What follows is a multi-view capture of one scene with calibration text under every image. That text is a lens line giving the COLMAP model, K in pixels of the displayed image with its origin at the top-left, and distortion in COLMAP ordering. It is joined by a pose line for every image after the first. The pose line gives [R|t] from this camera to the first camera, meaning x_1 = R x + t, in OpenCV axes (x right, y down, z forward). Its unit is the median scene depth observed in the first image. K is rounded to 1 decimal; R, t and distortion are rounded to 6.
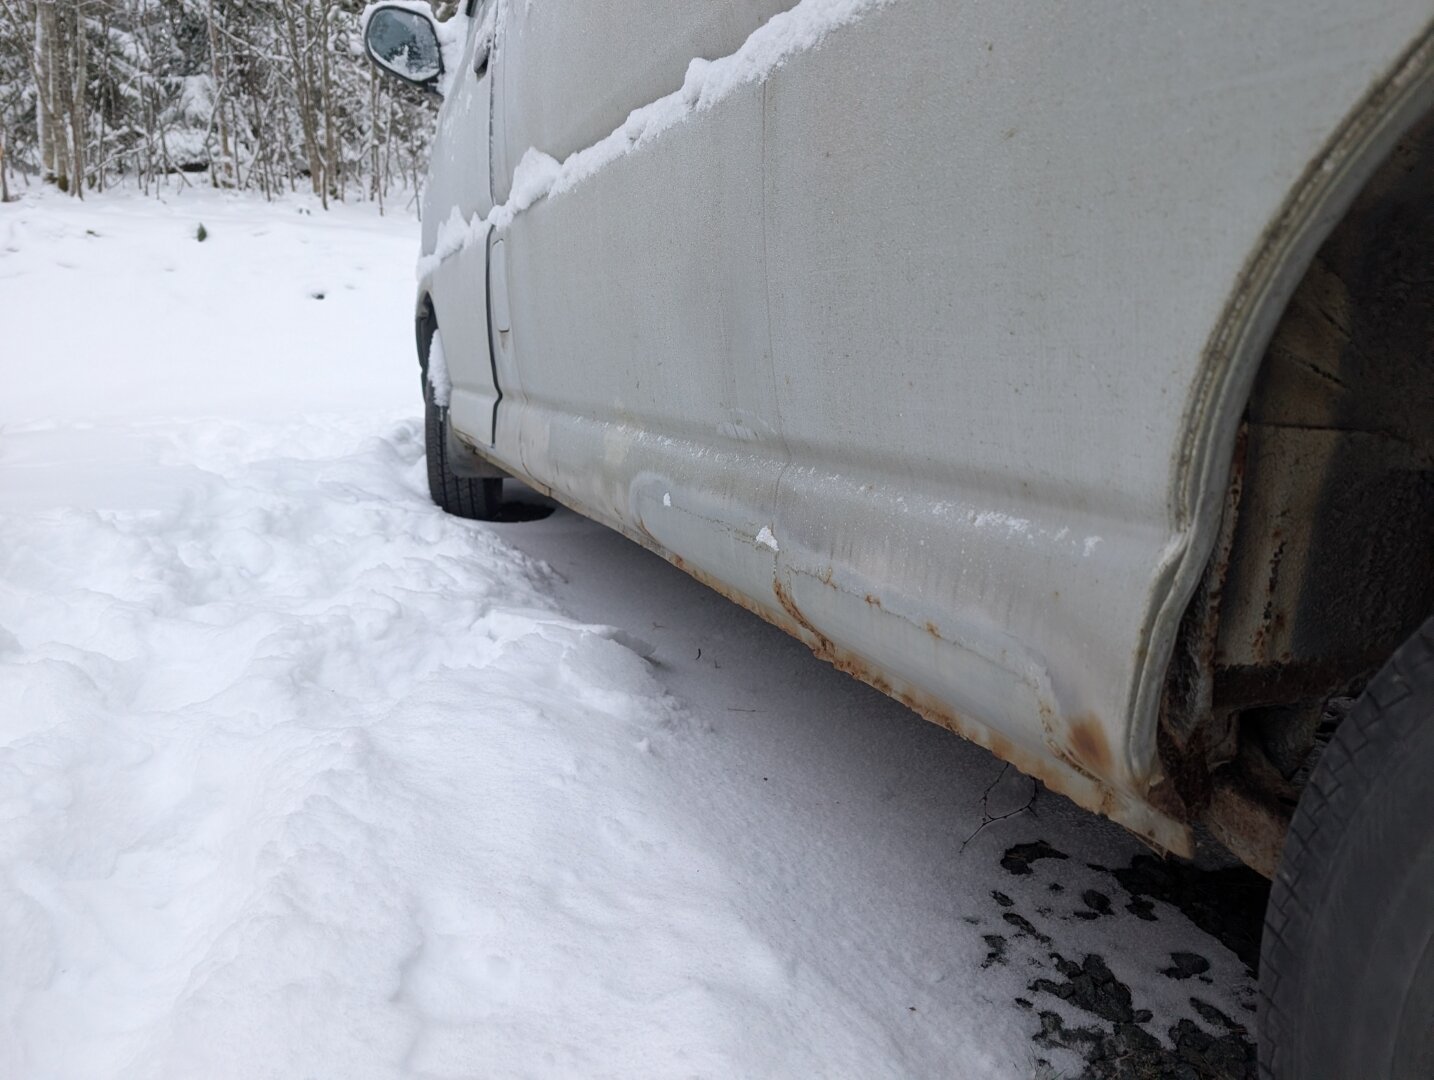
lens RADIAL K [[1025.8, 0, 718.9], [0, 1025.8, 544.2], [0, 0, 1]] dist [0.025329, -0.025269]
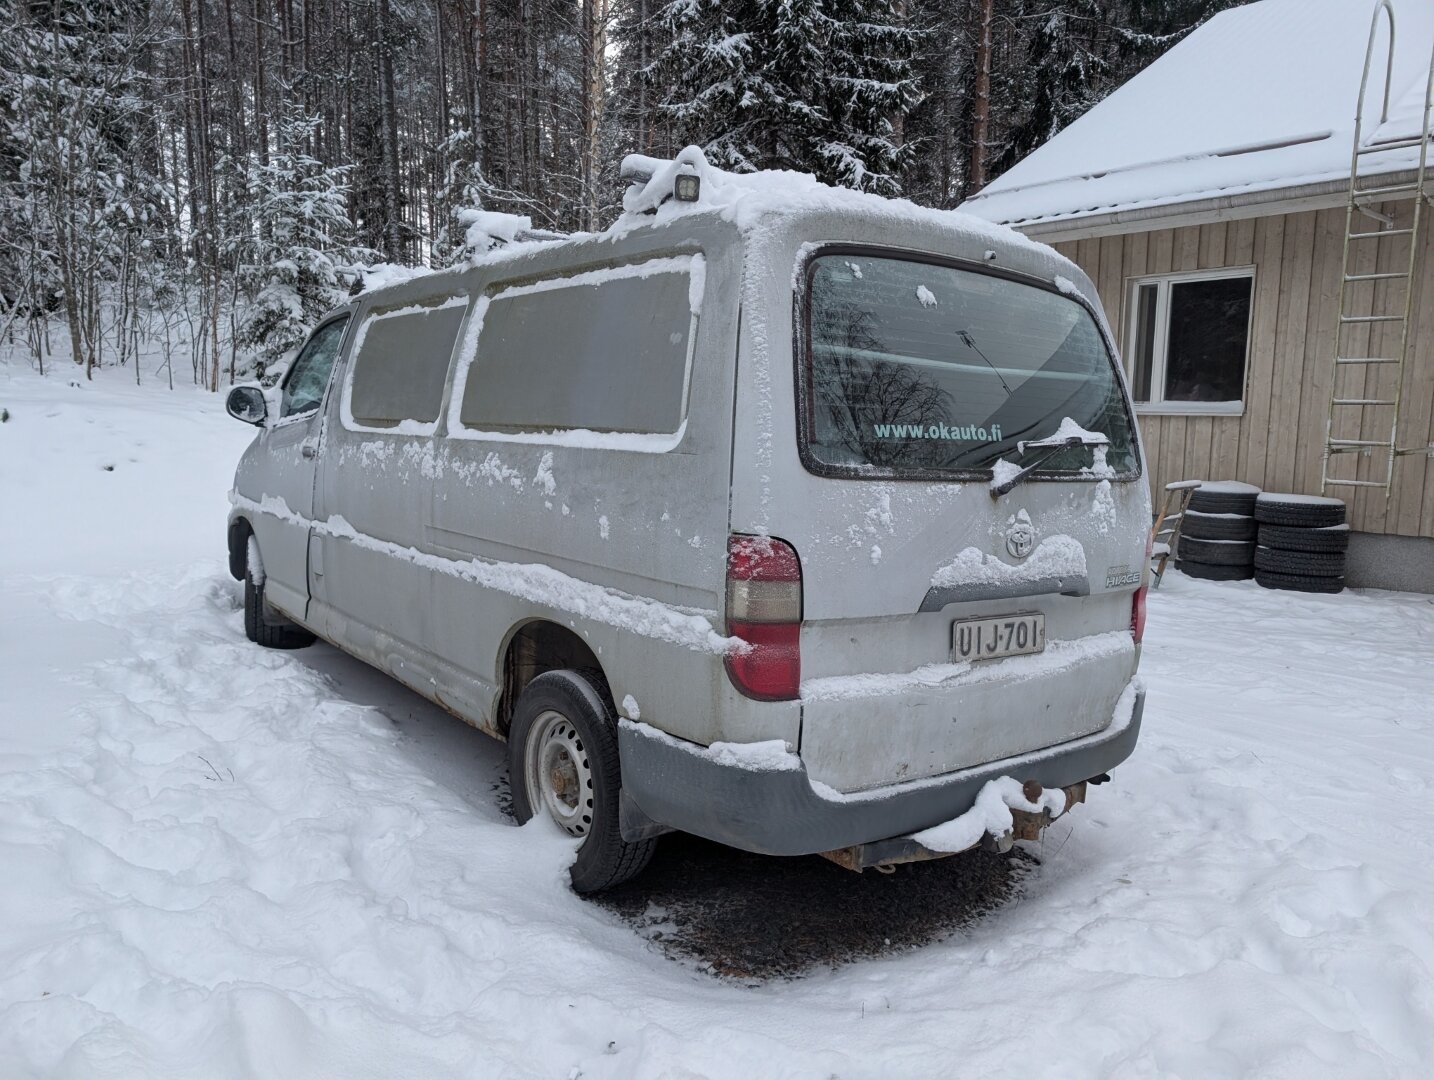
lens RADIAL K [[1025.8, 0, 691.4], [0, 1025.8, 554.5], [0, 0, 1]] dist [0.025329, -0.025269]
pose [[0.965941, -0.004055, 0.258732, -0.007462], [0.018382, 0.998426, -0.052981, -0.165875], [-0.258110, 0.055932, 0.964495, -1.923074]]
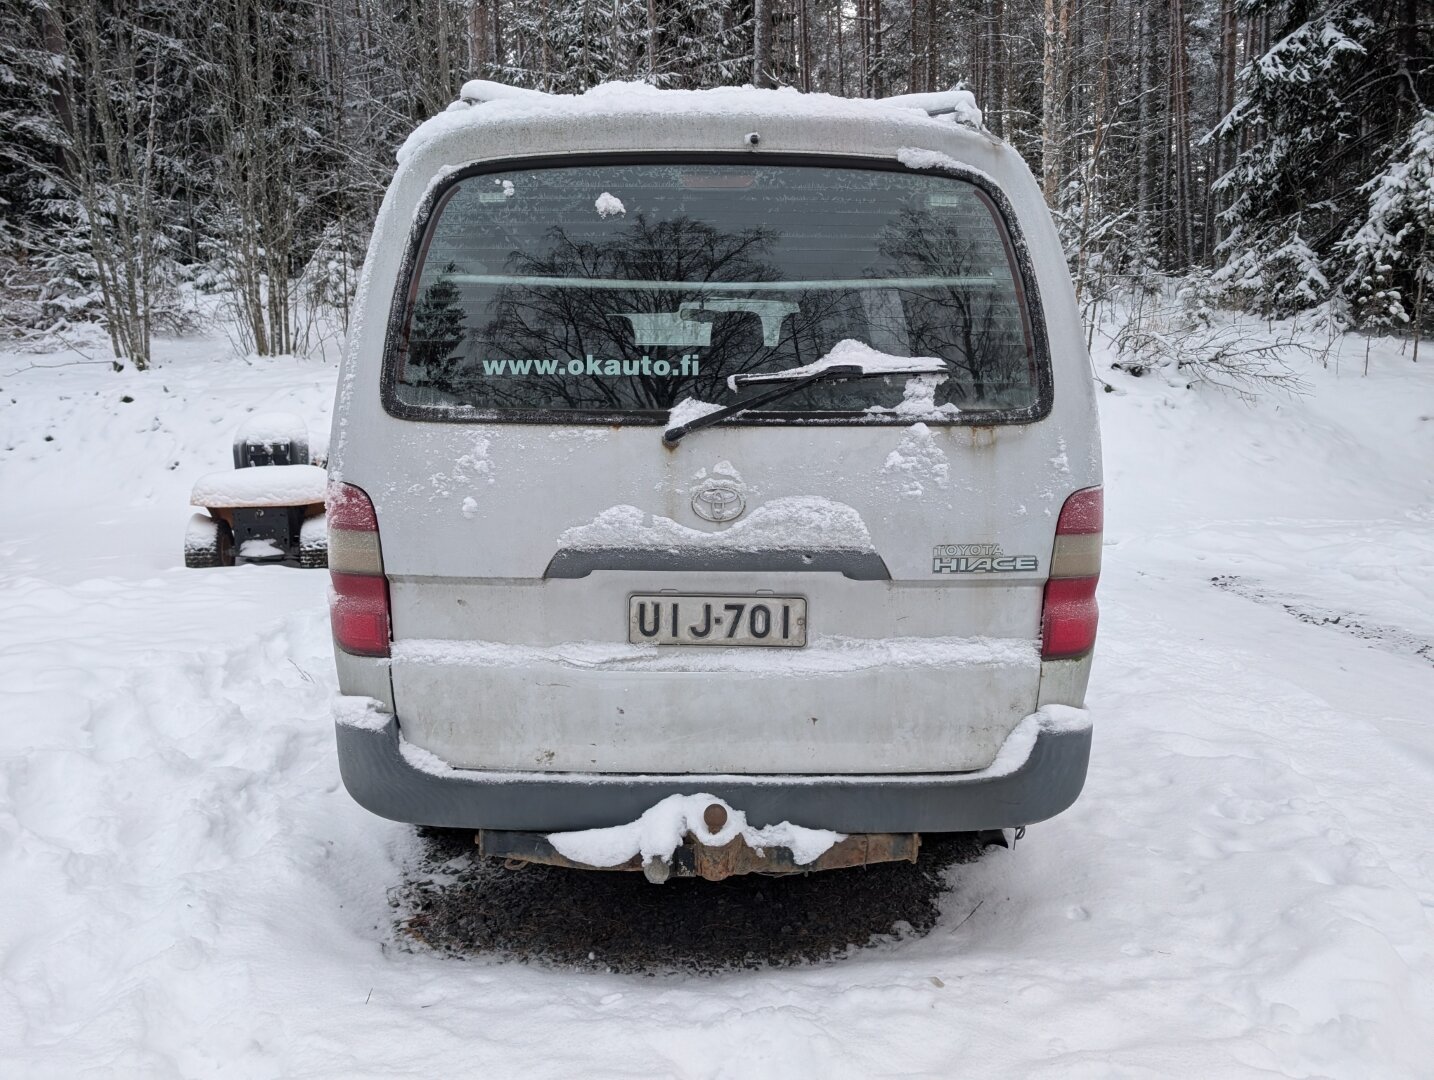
lens RADIAL K [[1025.8, 0, 705.9], [0, 1025.8, 533.5], [0, 0, 1]] dist [0.025329, -0.025269]
pose [[0.927715, 0.044593, -0.370617, 1.436562], [-0.059389, 0.997825, -0.028601, -0.186025], [0.368536, 0.048544, 0.928345, -1.671780]]
